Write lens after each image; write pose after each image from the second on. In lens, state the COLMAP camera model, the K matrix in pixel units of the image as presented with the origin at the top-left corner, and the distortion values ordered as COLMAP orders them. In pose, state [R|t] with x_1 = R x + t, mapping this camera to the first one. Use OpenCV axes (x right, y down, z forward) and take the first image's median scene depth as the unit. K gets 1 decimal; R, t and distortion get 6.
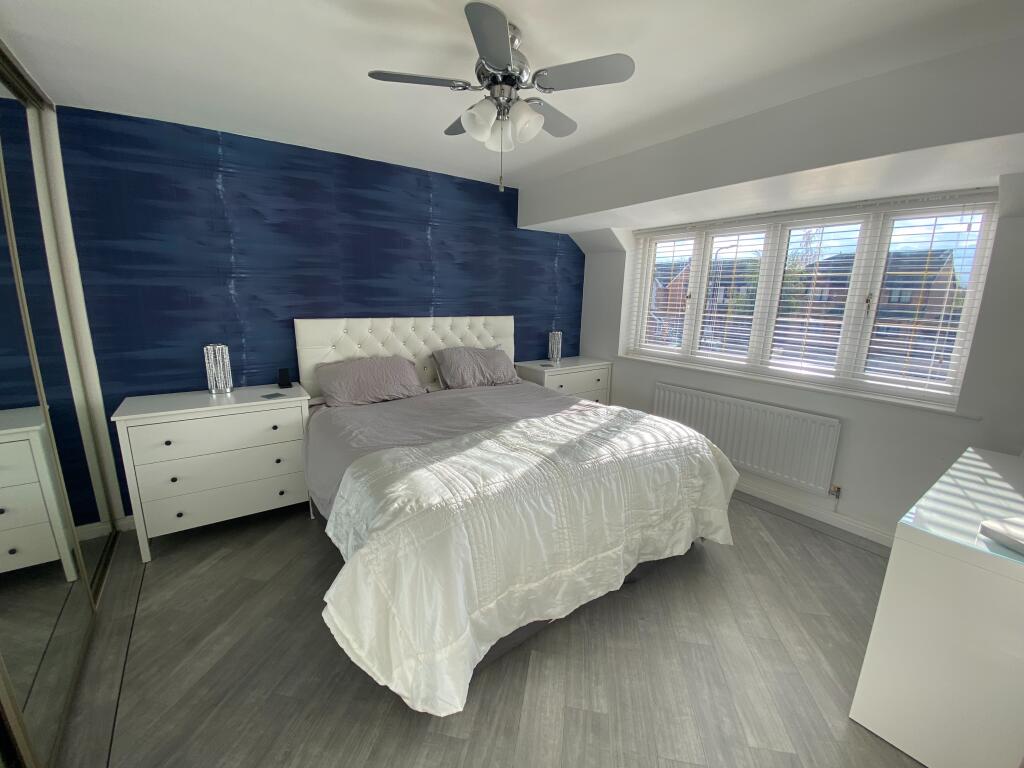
lens RADIAL K [[414.9, 0, 516.1], [0, 414.9, 384.2], [0, 0, 1]] dist [-0.013553, -0.000424]
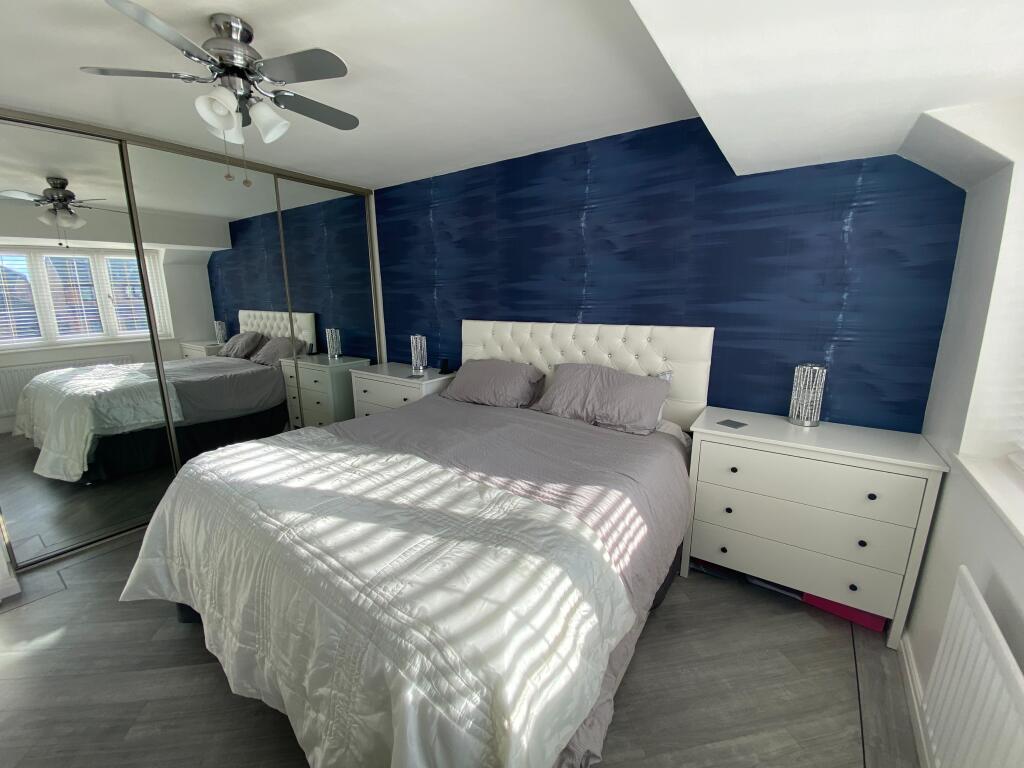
lens RADIAL K [[415.8, 0, 513.5], [0, 415.8, 387.7], [0, 0, 1]] dist [0.001005, -0.000485]
pose [[0.314195, 0.185491, -0.931061, 0.596215], [-0.181828, 0.974328, 0.132751, -0.135933], [0.931783, 0.127583, 0.339856, 0.674557]]
